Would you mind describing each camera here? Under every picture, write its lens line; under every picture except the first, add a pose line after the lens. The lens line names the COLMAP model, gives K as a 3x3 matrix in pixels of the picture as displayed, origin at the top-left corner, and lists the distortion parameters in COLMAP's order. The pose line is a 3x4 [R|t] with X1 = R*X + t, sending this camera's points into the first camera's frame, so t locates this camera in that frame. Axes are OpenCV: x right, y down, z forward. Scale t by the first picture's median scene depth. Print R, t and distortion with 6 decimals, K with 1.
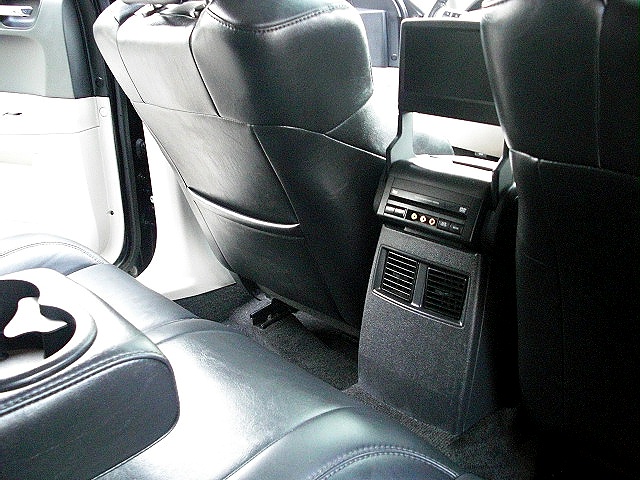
lens RADIAL K [[672.3, 0, 320.0], [0, 672.3, 240.0], [0, 0, 1]] dist [-0.191370, 0.178533]
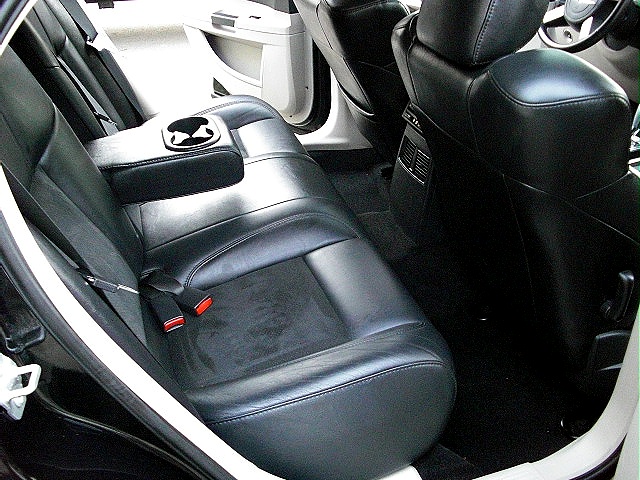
lens RADIAL K [[672.3, 0, 320.0], [0, 672.3, 240.0], [0, 0, 1]] dist [-0.191370, 0.178533]
pose [[0.895499, 0.236571, -0.376982, 0.645106], [-0.162786, 0.962440, 0.217278, -0.071547], [0.414225, -0.133205, 0.900375, -0.751141]]
